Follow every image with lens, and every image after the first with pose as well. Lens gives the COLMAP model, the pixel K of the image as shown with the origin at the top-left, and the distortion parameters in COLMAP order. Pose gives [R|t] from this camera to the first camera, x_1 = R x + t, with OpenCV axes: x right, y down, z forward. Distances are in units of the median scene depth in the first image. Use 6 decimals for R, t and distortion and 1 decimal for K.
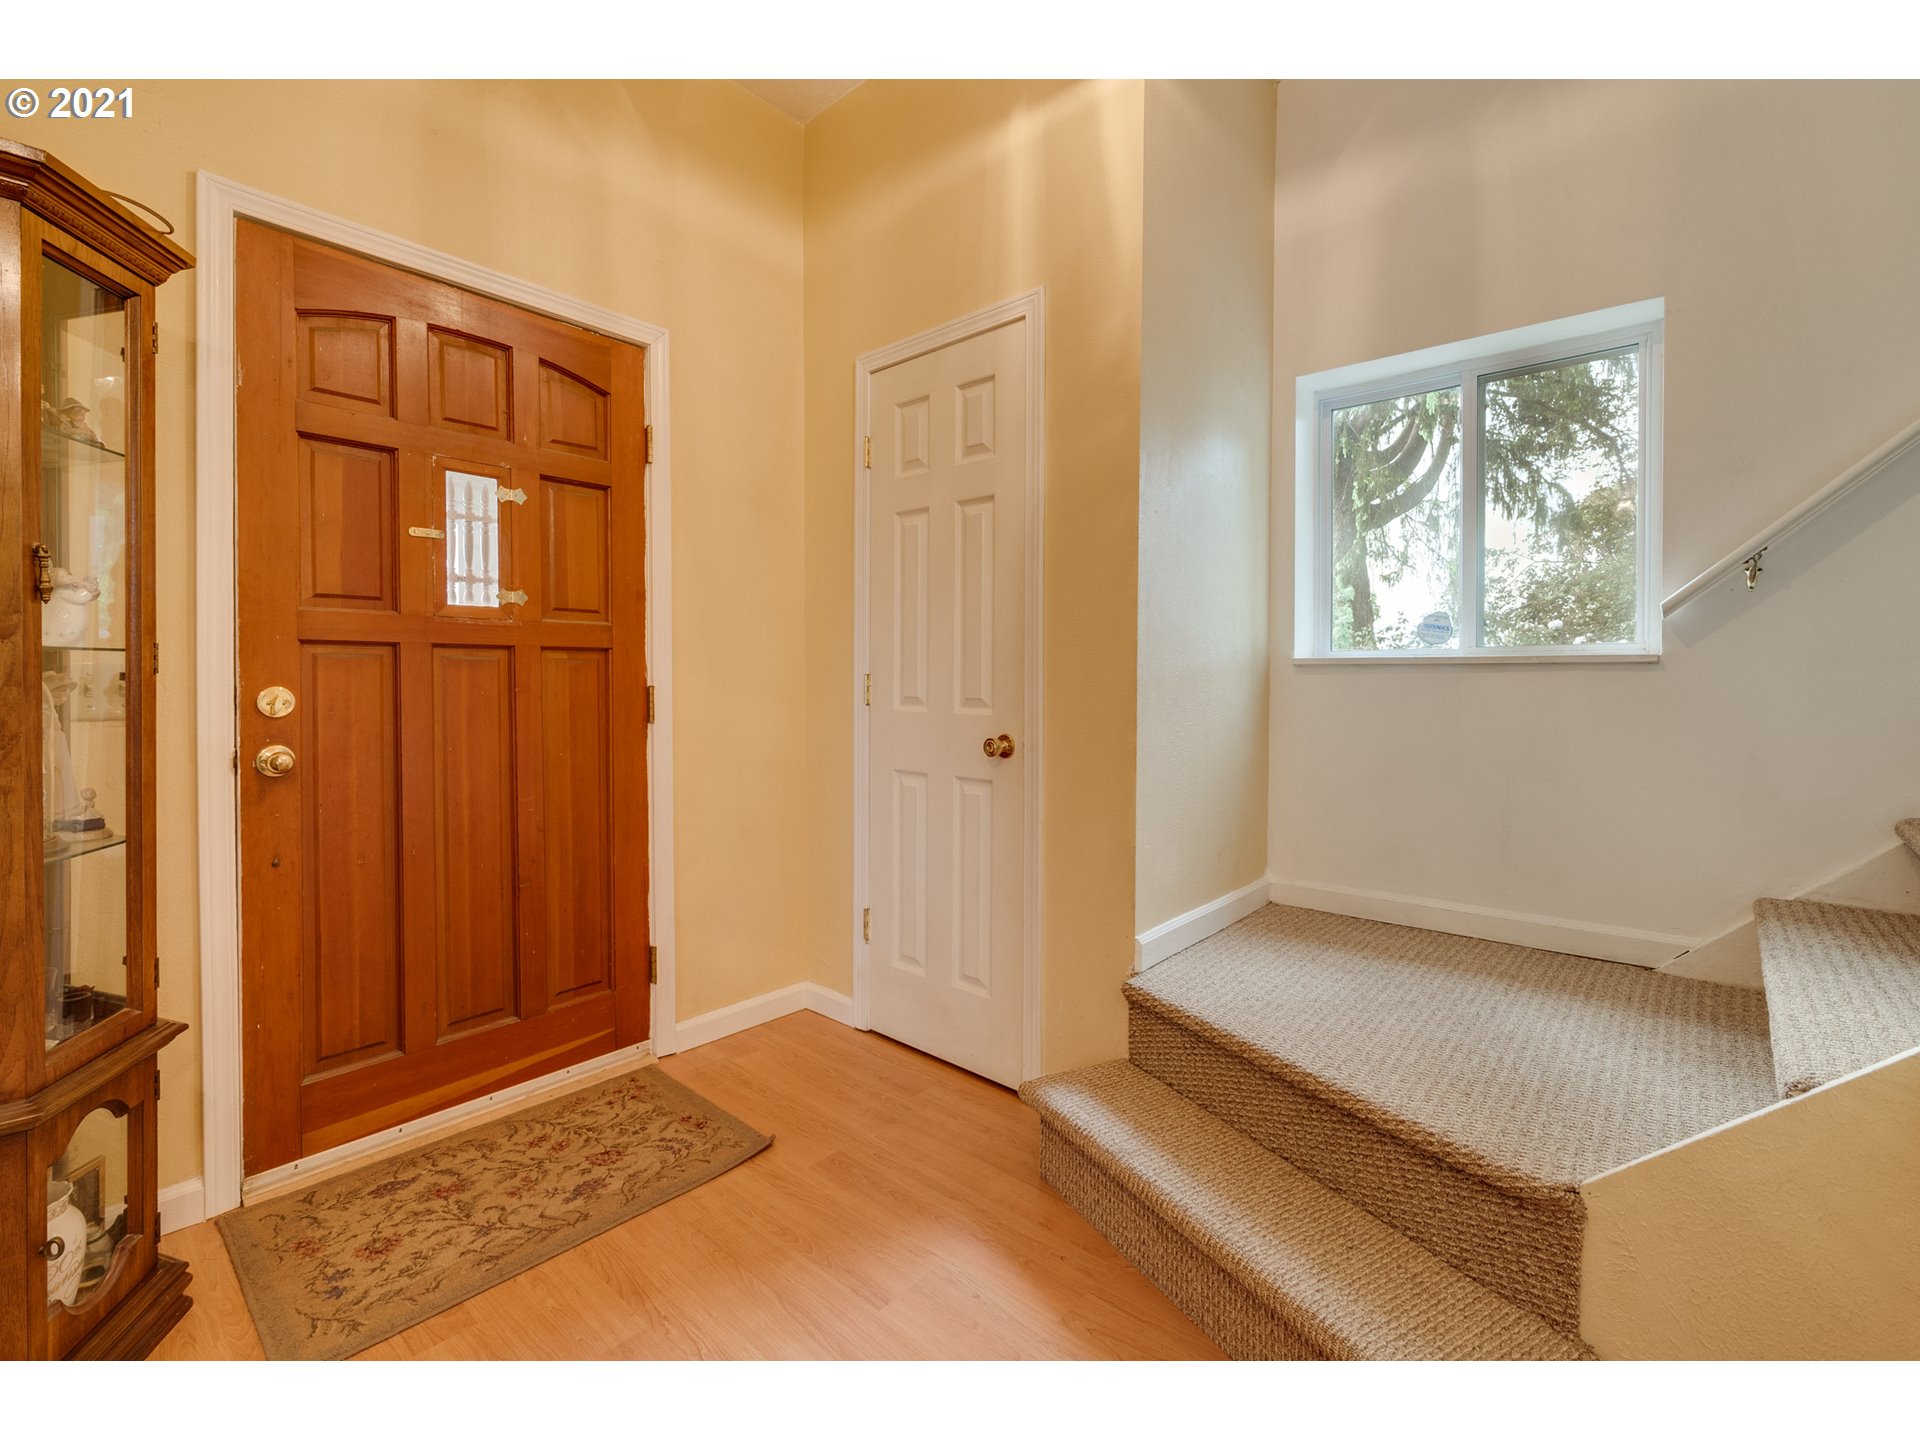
lens RADIAL K [[846.5, 0, 948.2], [0, 846.5, 694.0], [0, 0, 1]] dist [-0.000562, 0.000043]
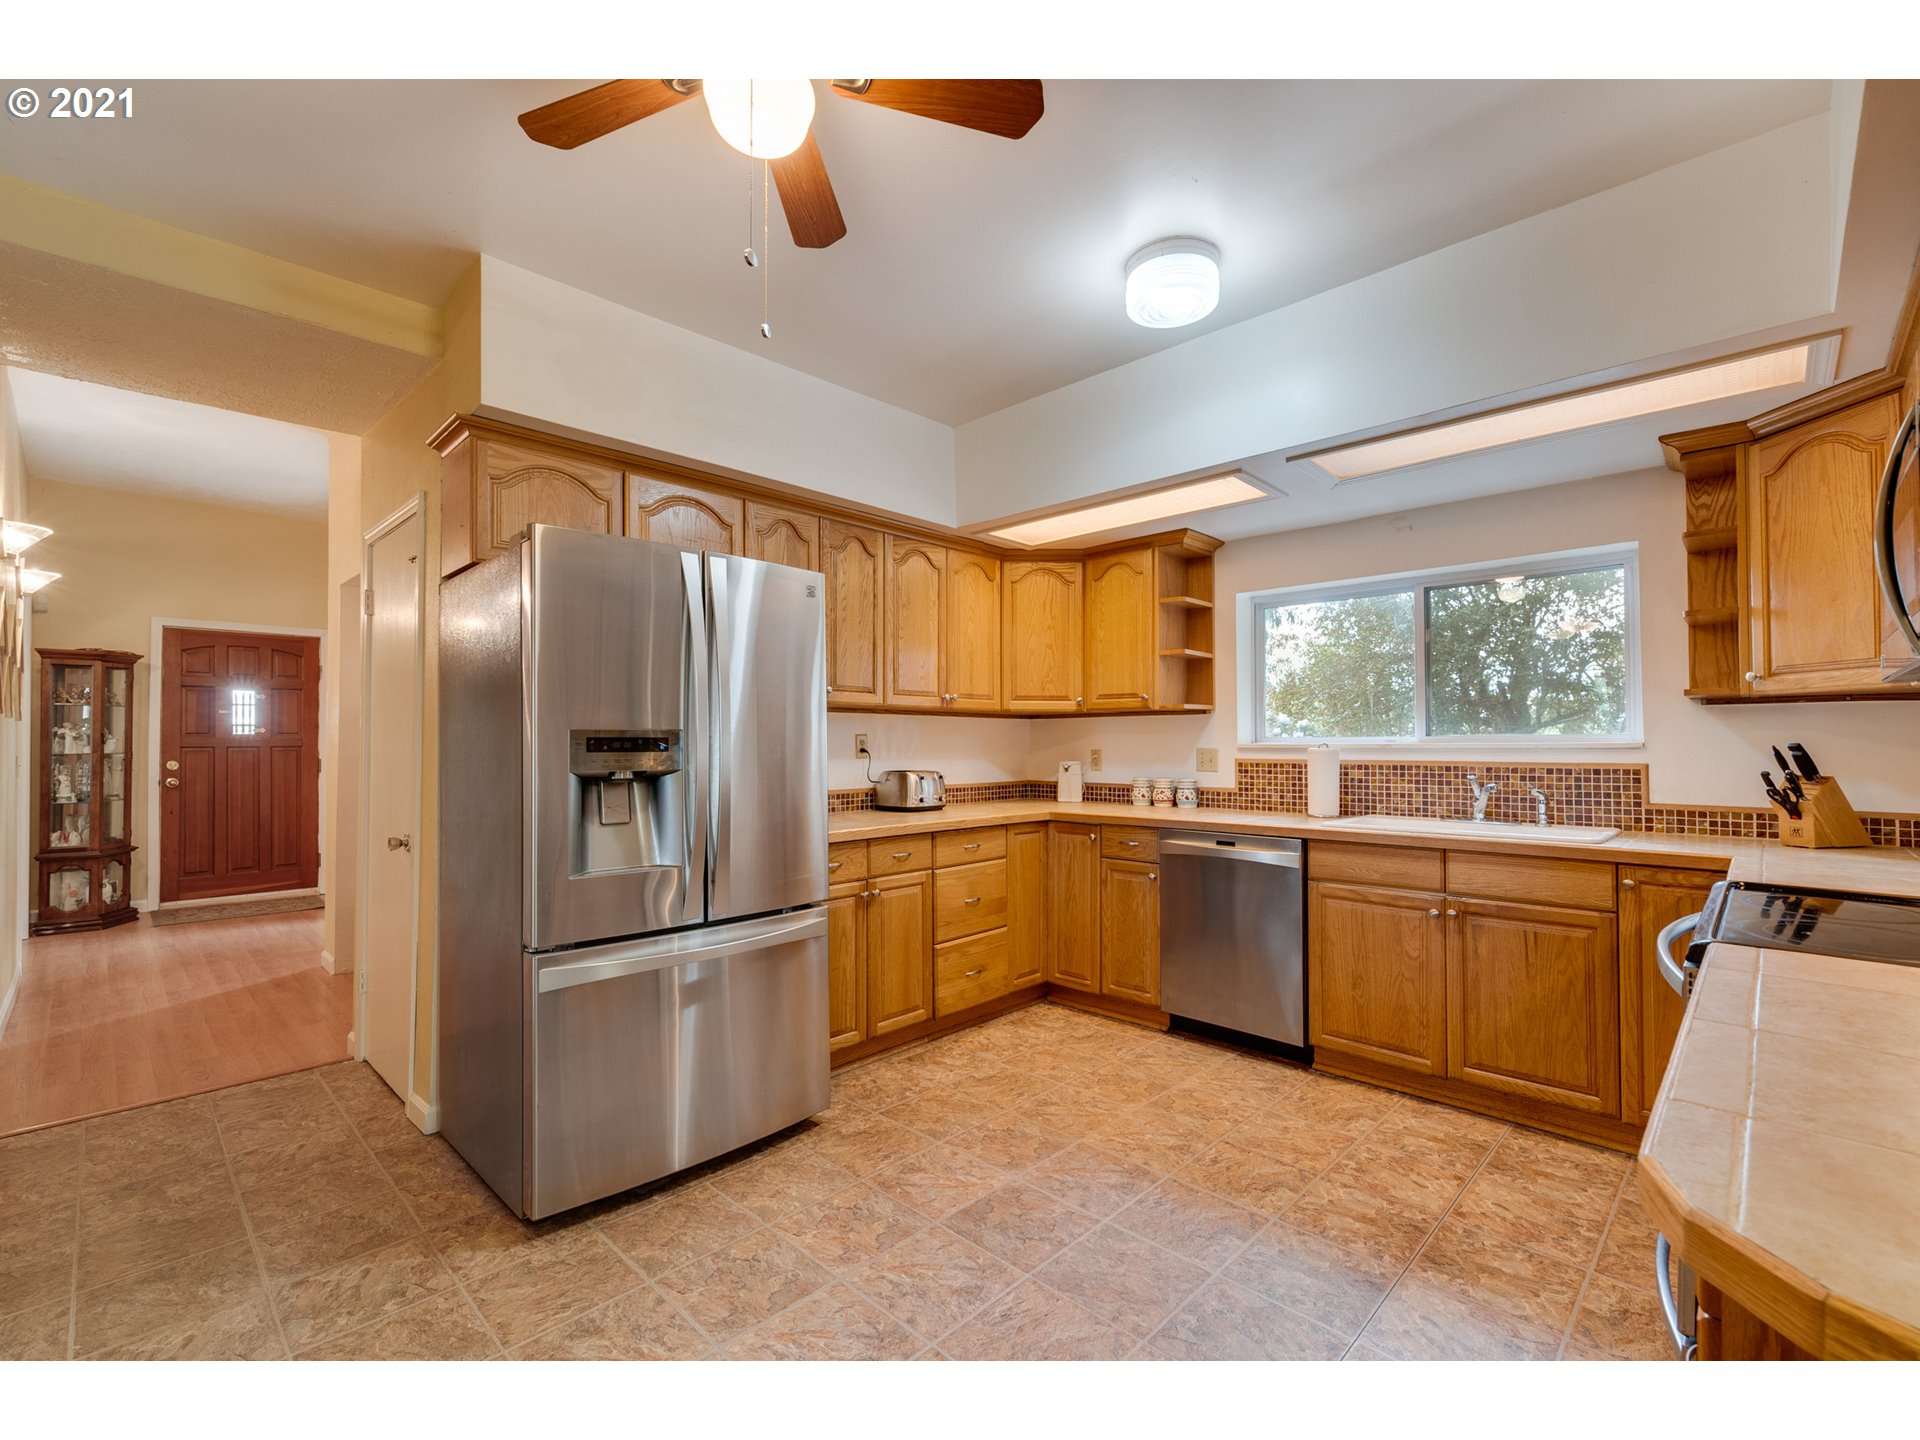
lens RADIAL K [[839.7, 0, 959.2], [0, 839.7, 734.1], [0, 0, 1]] dist [0.001732, 0.000149]
pose [[0.998997, -0.003822, -0.044606, 2.267207], [0.002852, 0.999758, -0.021793, -0.030497], [0.044679, 0.021644, 0.998767, -2.018145]]
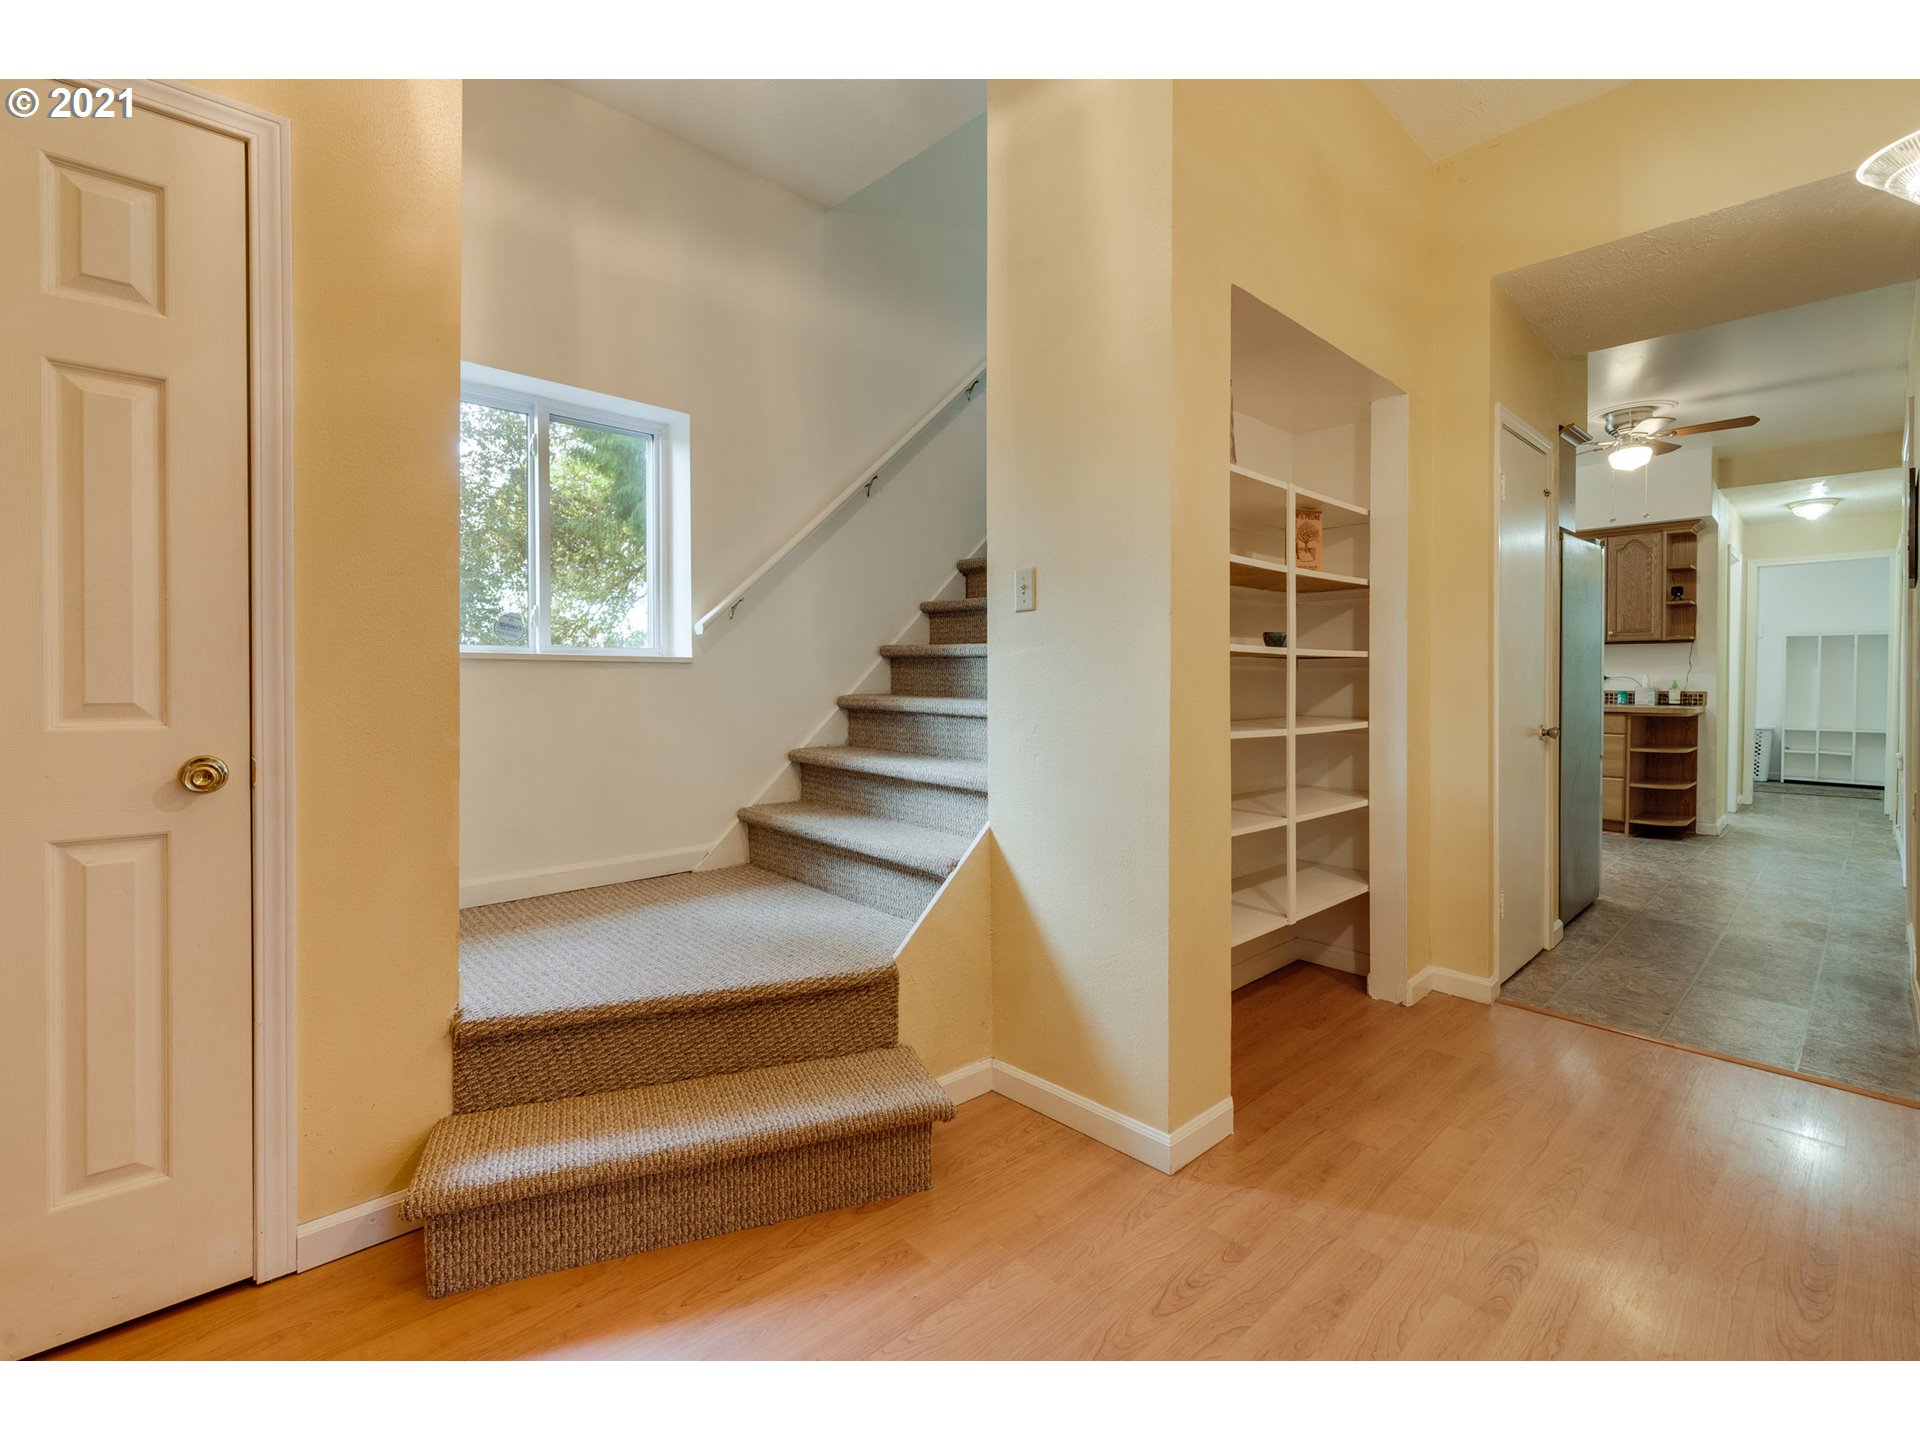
lens RADIAL K [[846.5, 0, 948.2], [0, 846.5, 694.0], [0, 0, 1]] dist [-0.000562, 0.000043]
pose [[0.107633, -0.020961, 0.993970, -0.583680], [0.014067, 0.999710, 0.019559, -0.005830], [-0.994091, 0.011877, 0.107896, 0.403705]]
